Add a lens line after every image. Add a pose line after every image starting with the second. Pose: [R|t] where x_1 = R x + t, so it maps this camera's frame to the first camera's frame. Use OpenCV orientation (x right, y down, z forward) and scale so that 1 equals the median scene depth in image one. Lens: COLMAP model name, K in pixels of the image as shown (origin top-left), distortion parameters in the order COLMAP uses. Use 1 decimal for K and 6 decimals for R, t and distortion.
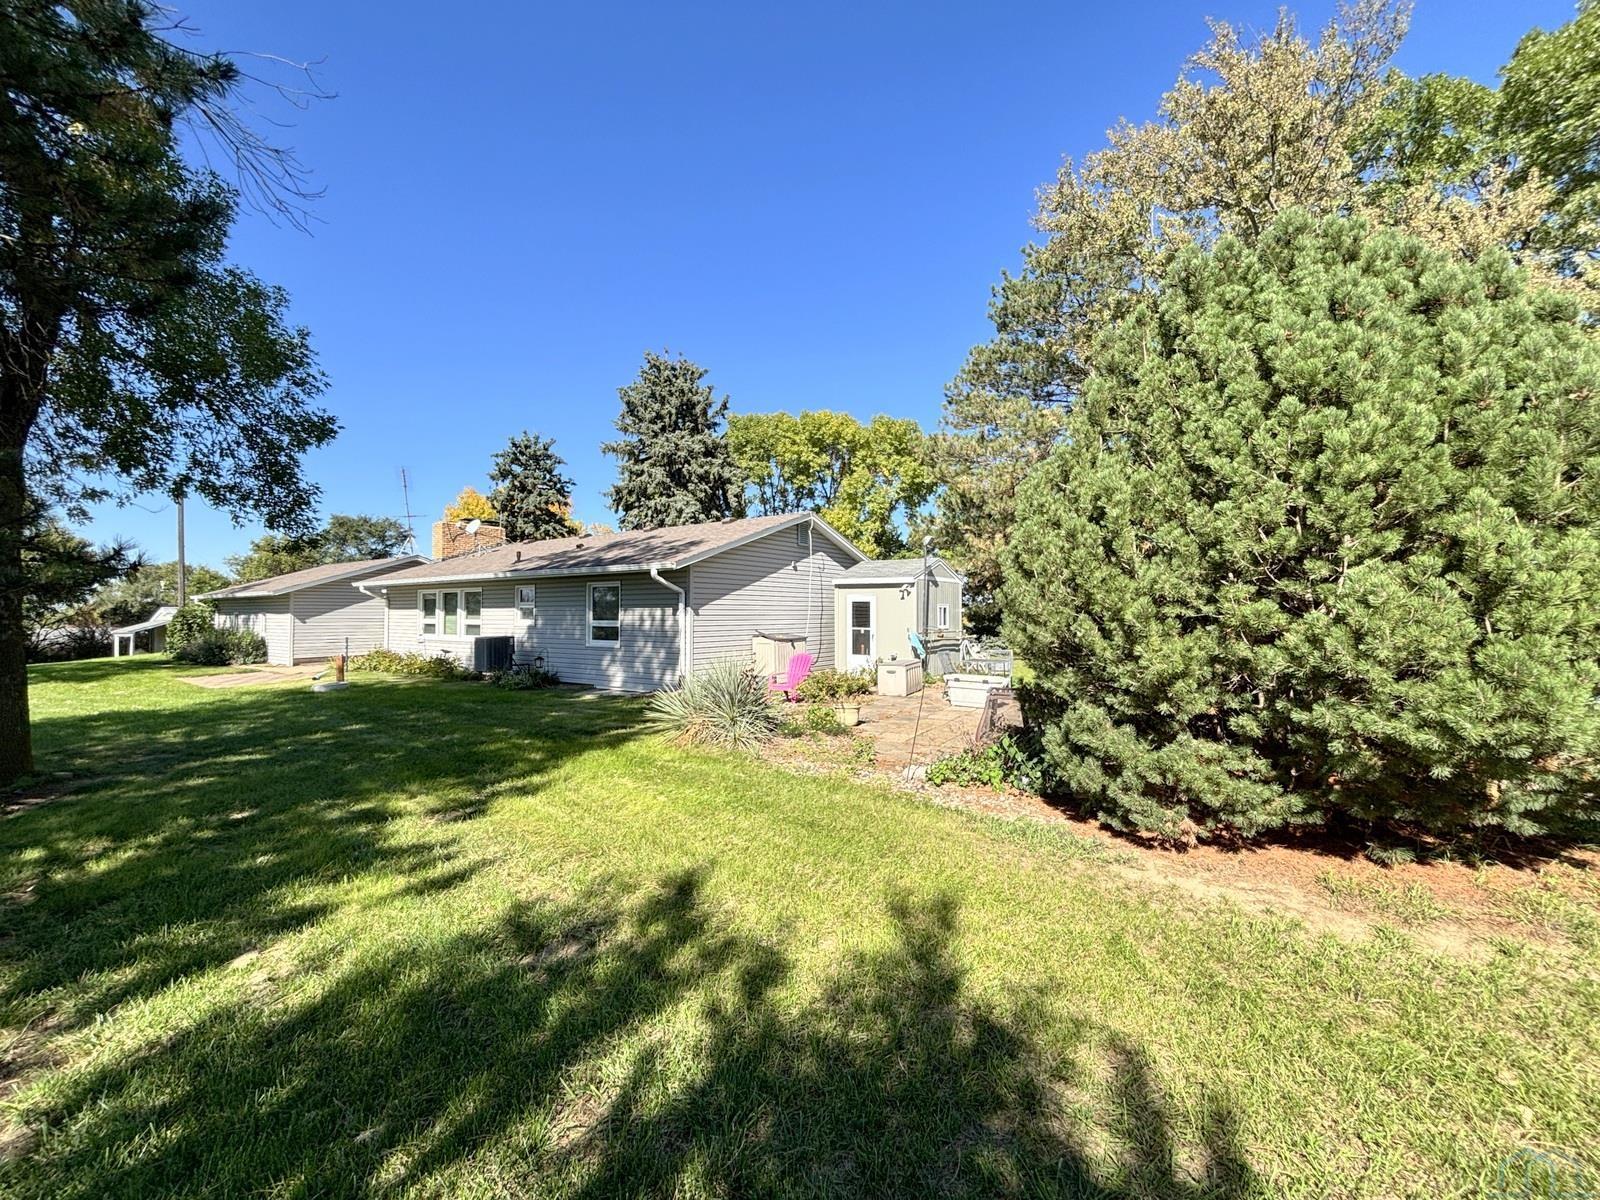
lens RADIAL K [[647.0, 0, 802.1], [0, 647.0, 606.1], [0, 0, 1]] dist [-0.000630, -0.000161]
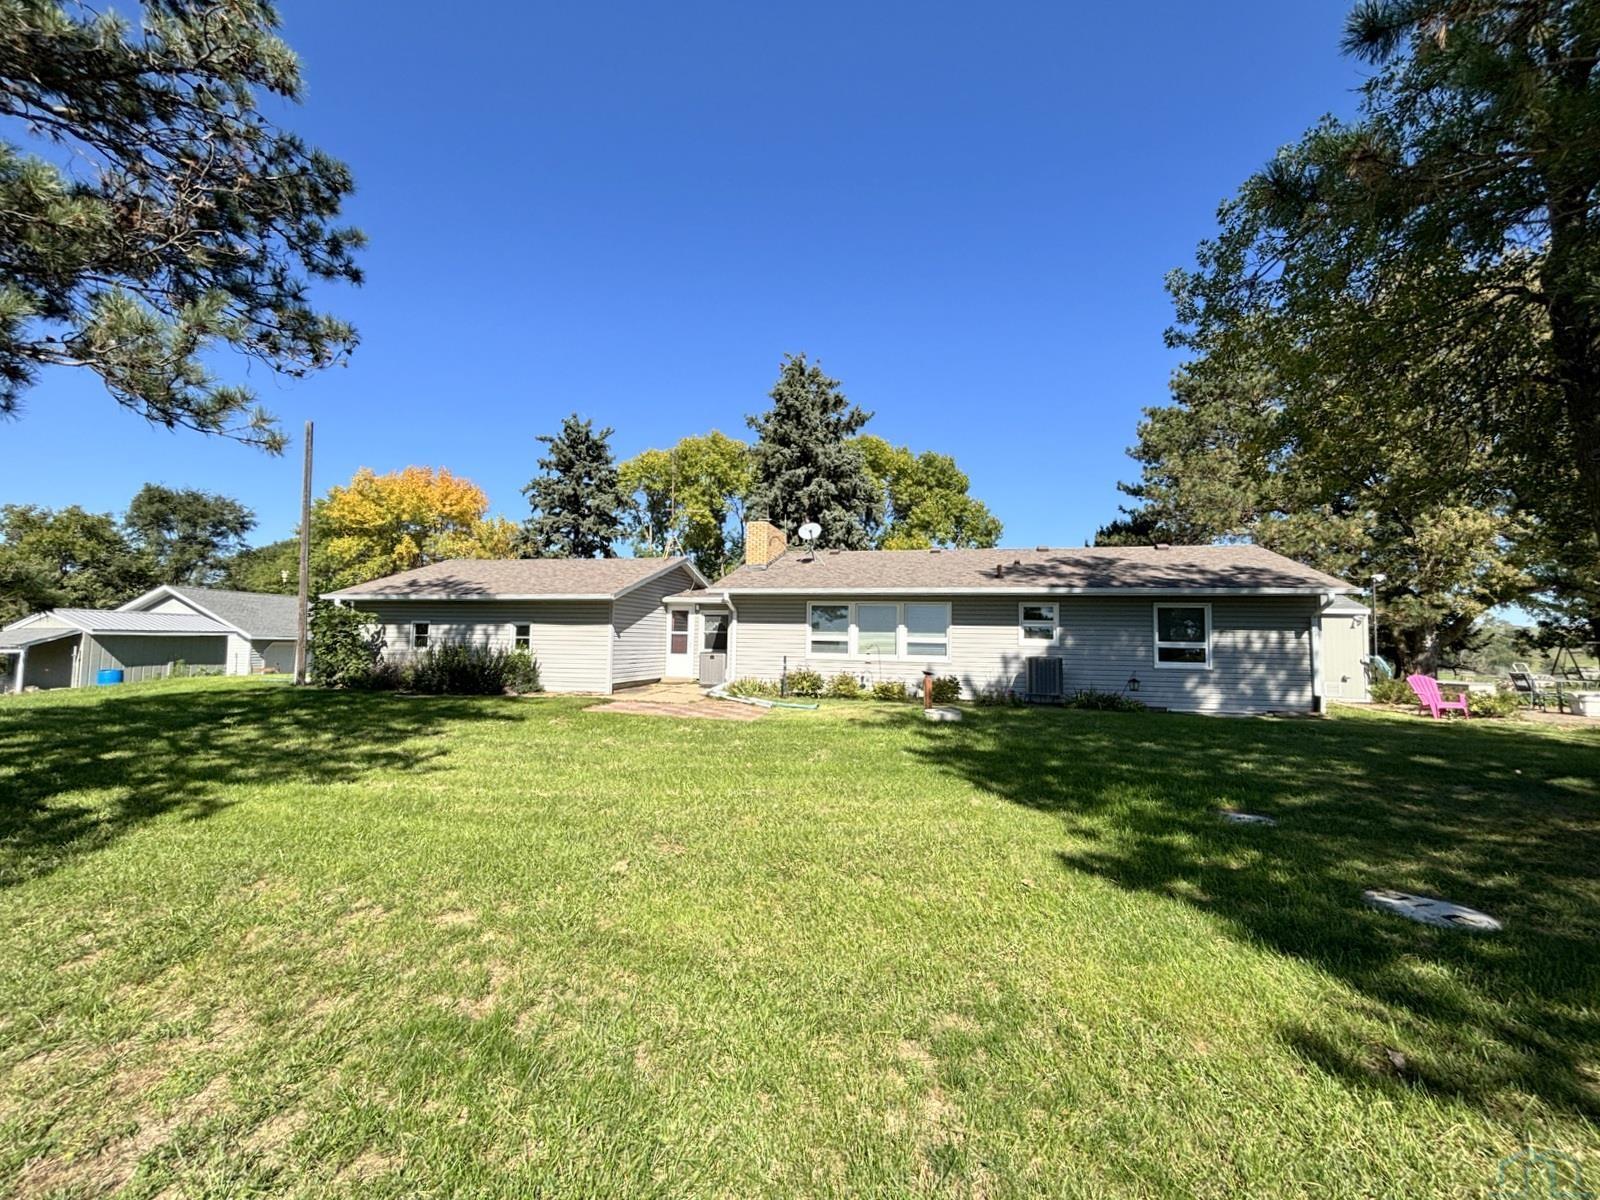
lens RADIAL K [[647.0, 0, 801.6], [0, 647.0, 598.0], [0, 0, 1]] dist [-0.000630, -0.000161]
pose [[0.928802, 0.045171, 0.367814, -1.245481], [-0.025068, 0.997928, -0.059252, 0.029390], [-0.369728, 0.045813, 0.928010, 0.299006]]
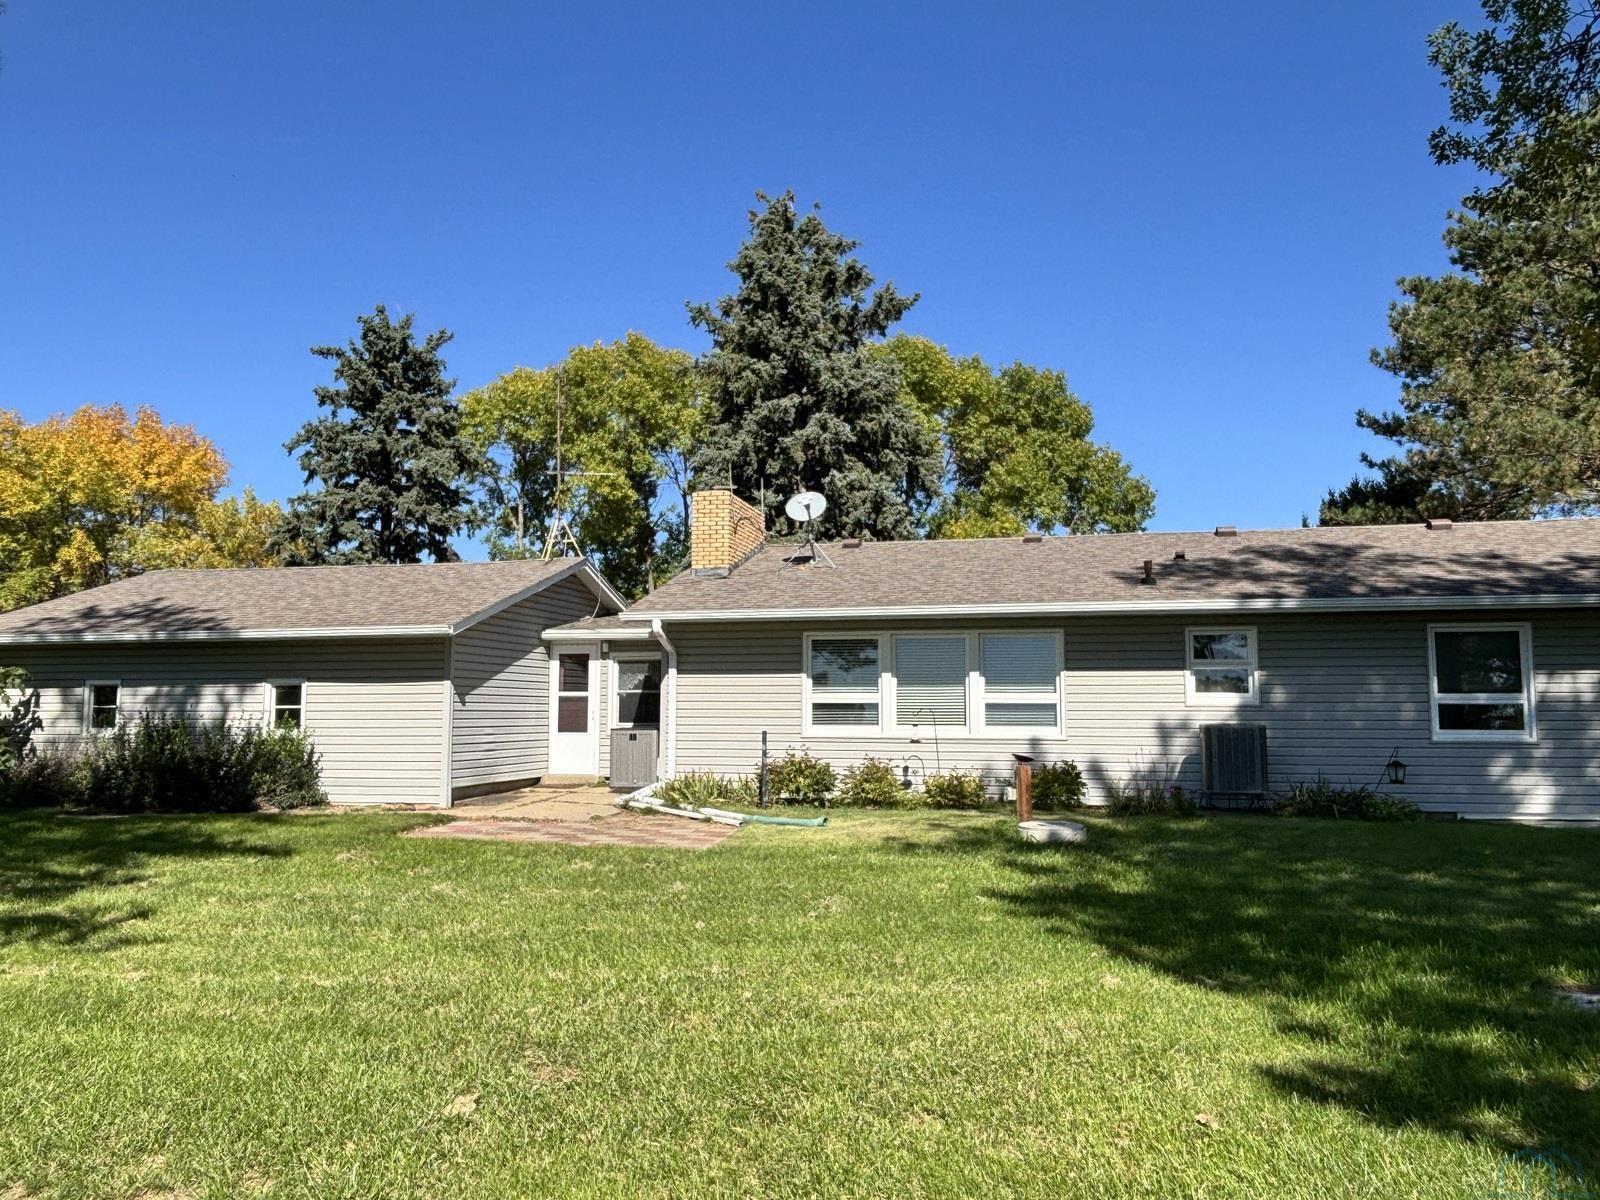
lens RADIAL K [[1168.8, 0, 799.8], [0, 1168.8, 601.8], [0, 0, 1]] dist [-0.001760, 0.000194]
pose [[0.928155, 0.038435, 0.370204, -1.242873], [-0.007054, 0.996292, -0.085751, 0.035263], [-0.372127, 0.076979, 0.924984, 0.298476]]
